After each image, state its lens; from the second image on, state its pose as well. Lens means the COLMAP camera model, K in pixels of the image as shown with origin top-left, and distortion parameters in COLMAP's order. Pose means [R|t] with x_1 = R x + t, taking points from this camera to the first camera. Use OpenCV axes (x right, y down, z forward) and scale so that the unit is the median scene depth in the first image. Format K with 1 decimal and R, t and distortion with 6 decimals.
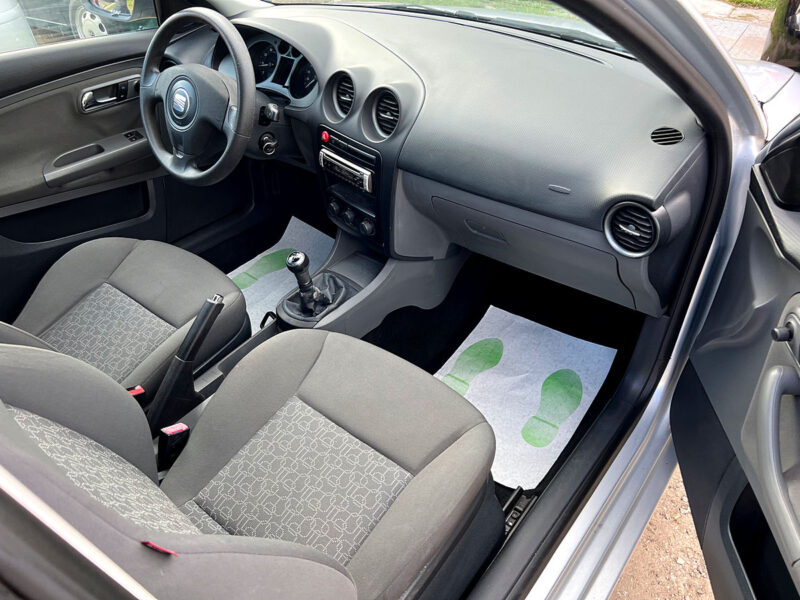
lens RADIAL K [[590.8, 0, 399.7], [0, 590.8, 300.8], [0, 0, 1]] dist [0.030707, -0.043812]
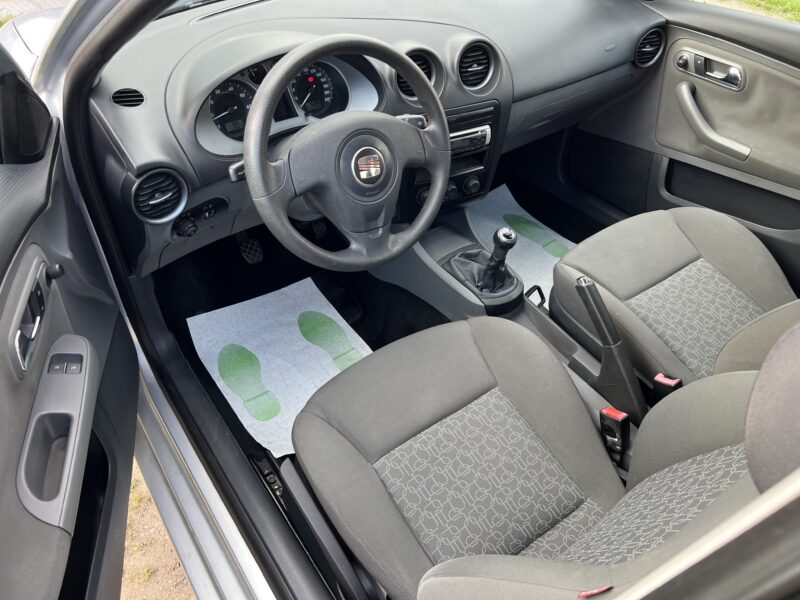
lens RADIAL K [[590.8, 0, 399.7], [0, 590.8, 300.8], [0, 0, 1]] dist [0.030707, -0.043812]
pose [[0.269962, -0.638660, 0.720579, -0.939050], [0.573121, 0.707939, 0.412740, -0.469792], [-0.773726, 0.301555, 0.557147, 0.584773]]
